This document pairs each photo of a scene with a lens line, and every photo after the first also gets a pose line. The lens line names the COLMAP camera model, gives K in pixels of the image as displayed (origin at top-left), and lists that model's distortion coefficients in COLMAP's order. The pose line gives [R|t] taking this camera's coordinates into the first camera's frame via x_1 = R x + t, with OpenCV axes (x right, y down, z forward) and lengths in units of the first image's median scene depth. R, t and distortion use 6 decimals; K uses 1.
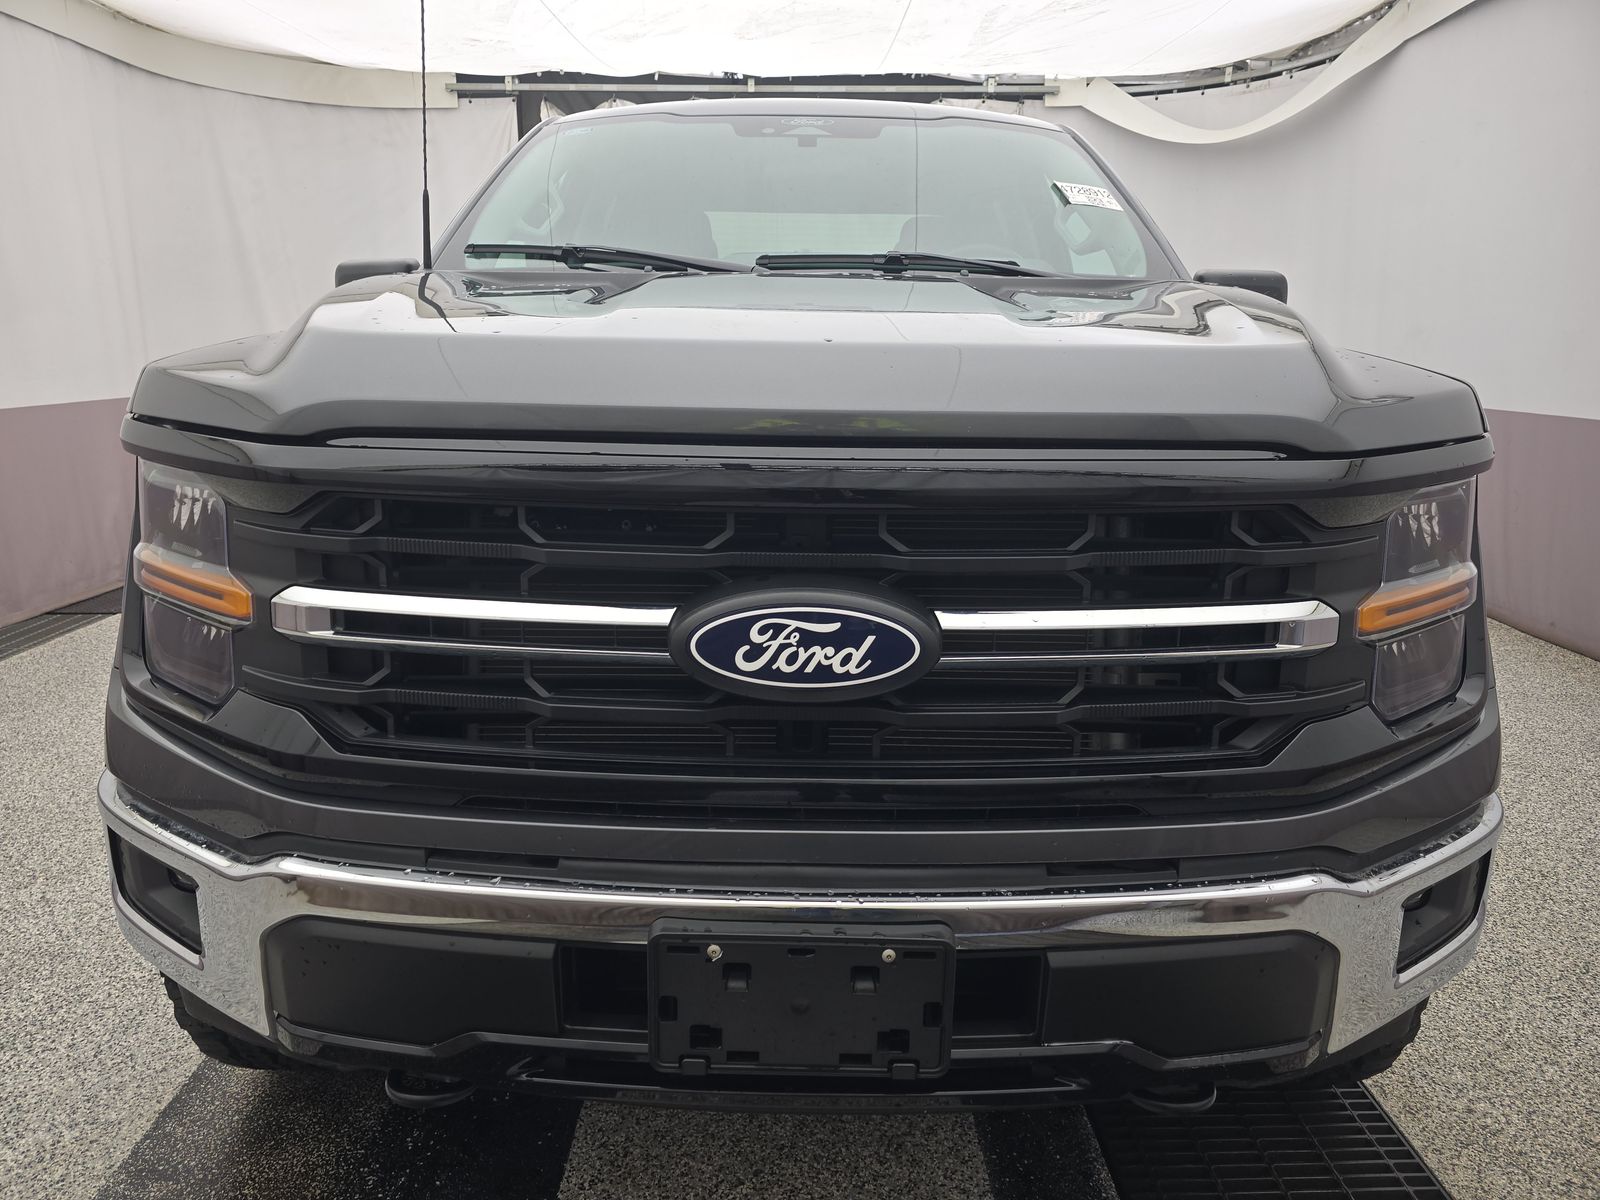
lens RADIAL K [[1097.0, 0, 800.0], [0, 1097.0, 600.0], [0, 0, 1]] dist [0.050276, -0.038625]
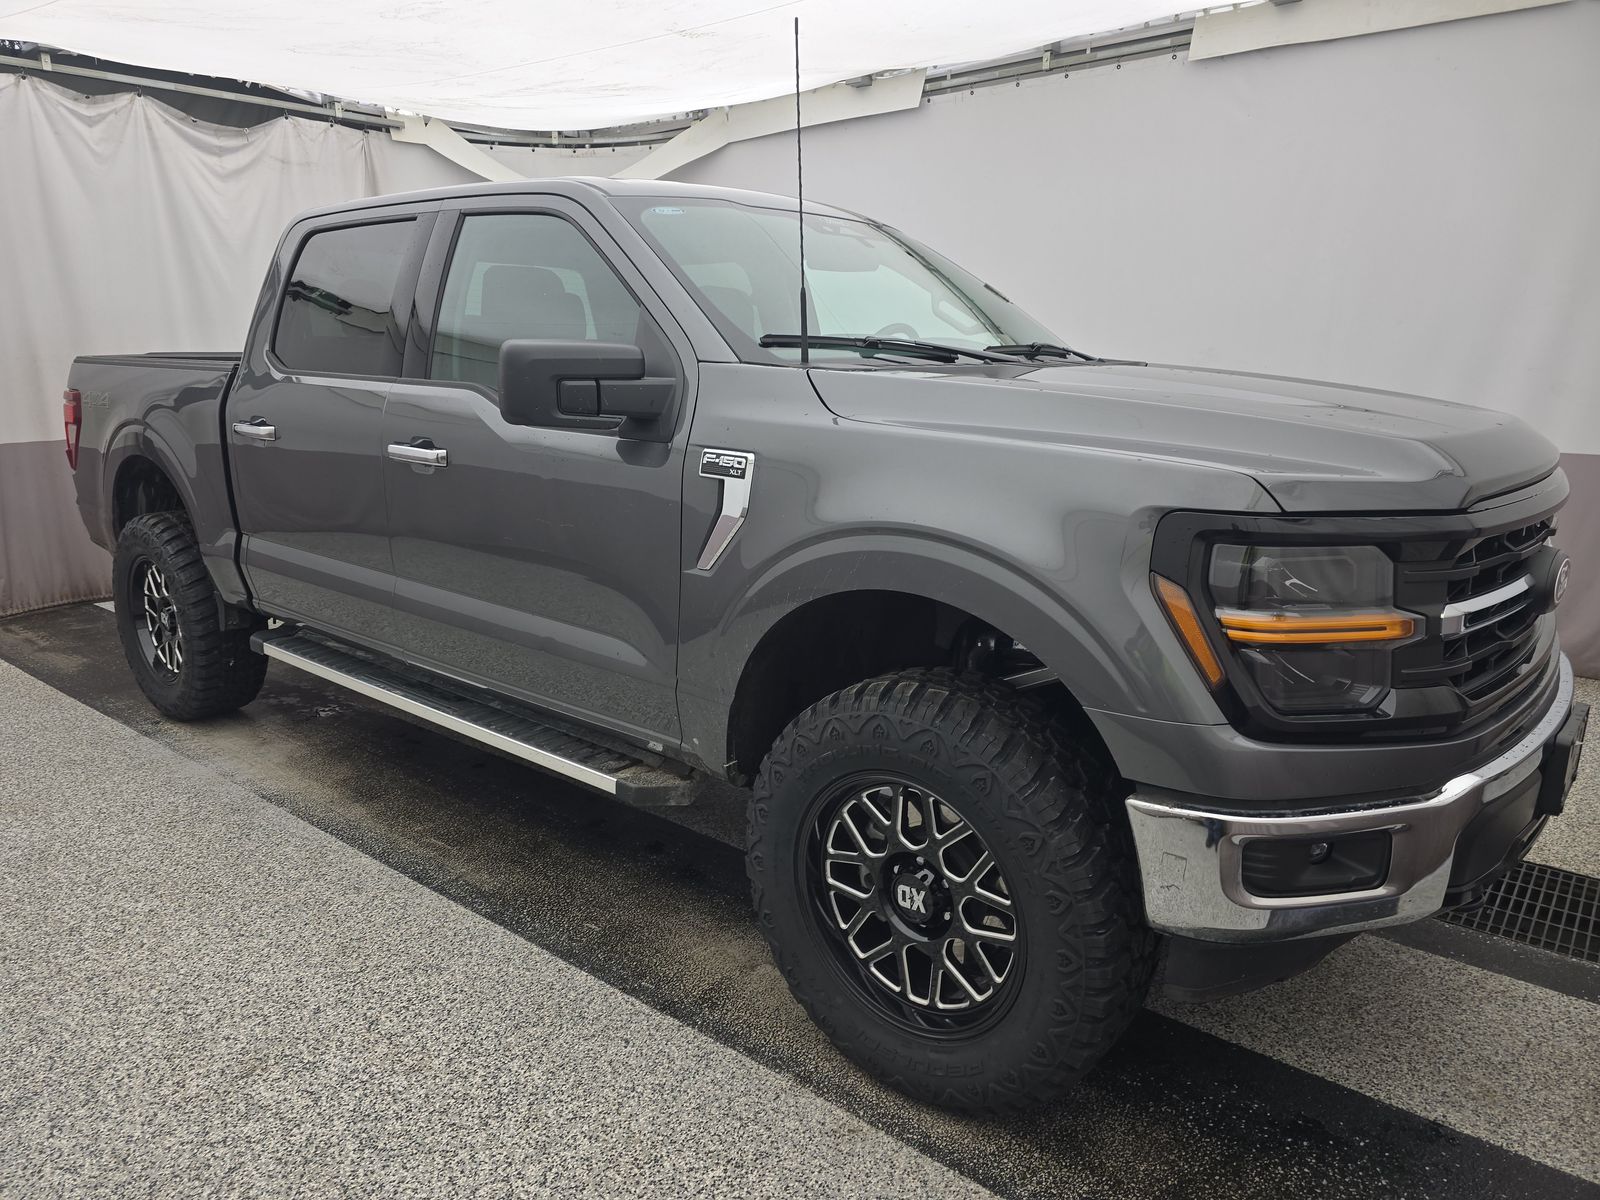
lens RADIAL K [[1097.0, 0, 800.0], [0, 1097.0, 600.0], [0, 0, 1]] dist [0.050276, -0.038625]
pose [[0.631732, -0.183786, 0.753085, -0.376658], [0.188315, 0.978772, 0.080894, -0.054075], [-0.751965, 0.090714, 0.652931, 0.114599]]
